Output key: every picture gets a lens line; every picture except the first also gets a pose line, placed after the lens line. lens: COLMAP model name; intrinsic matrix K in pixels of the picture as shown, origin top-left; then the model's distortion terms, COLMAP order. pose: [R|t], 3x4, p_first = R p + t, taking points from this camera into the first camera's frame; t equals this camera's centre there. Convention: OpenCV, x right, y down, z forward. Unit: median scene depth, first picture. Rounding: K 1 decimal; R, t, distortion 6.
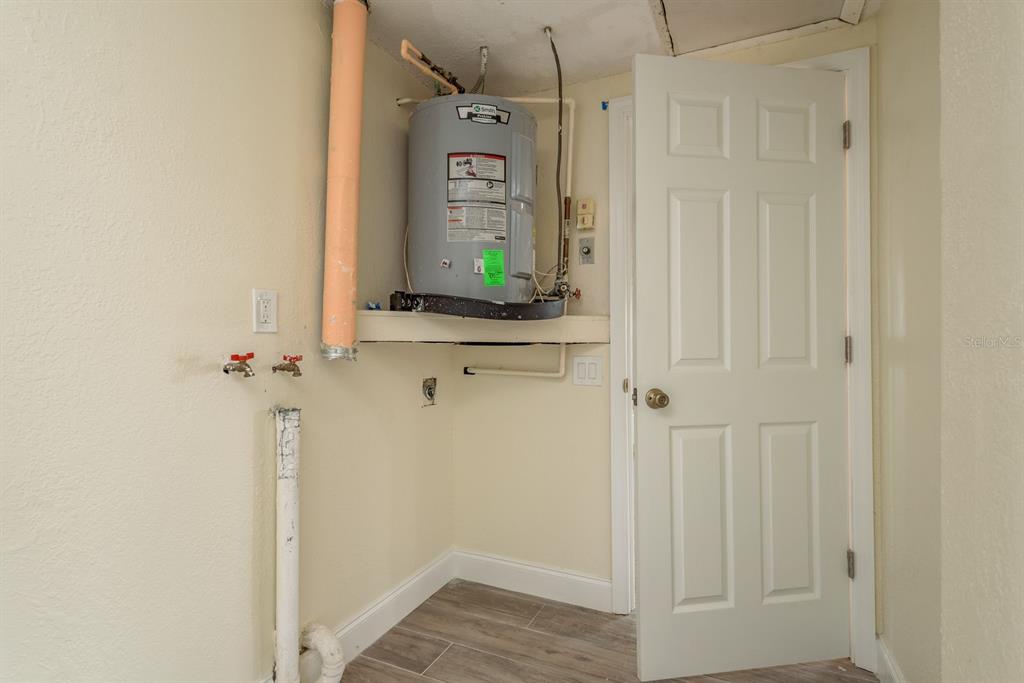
lens RADIAL K [[501.8, 0, 510.5], [0, 501.8, 341.1], [0, 0, 1]] dist [0.002227, -0.004596]
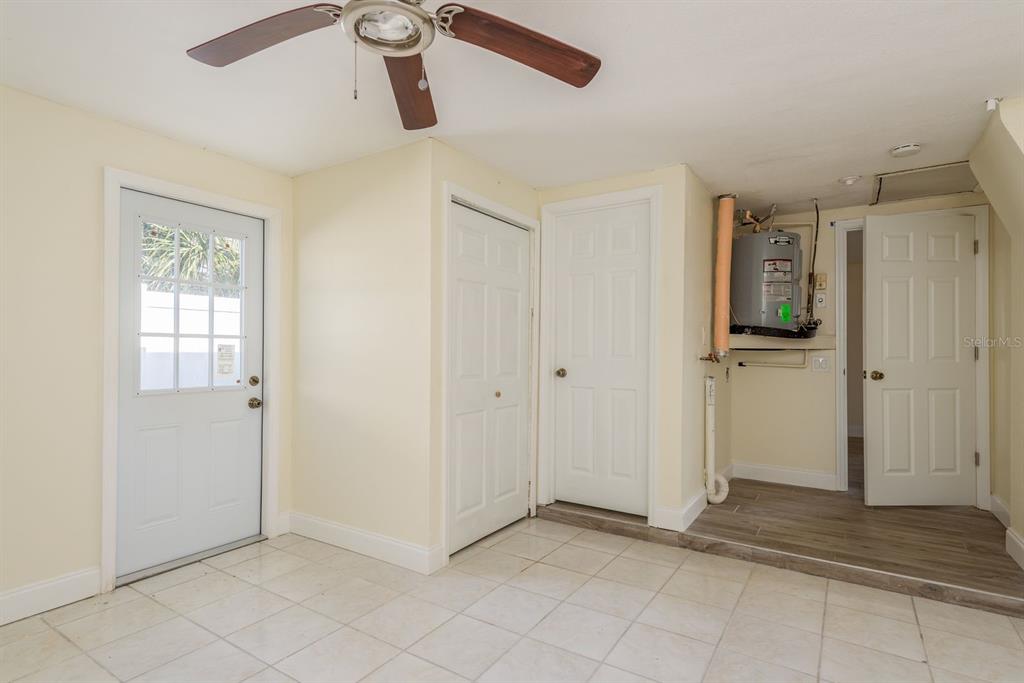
lens RADIAL K [[501.8, 0, 513.0], [0, 501.8, 346.8], [0, 0, 1]] dist [0.002227, -0.004596]
pose [[0.987924, 0.002446, -0.154922, -0.845833], [-0.001981, 0.999993, 0.003157, -0.011073], [0.154929, -0.002811, 0.987922, -1.264999]]
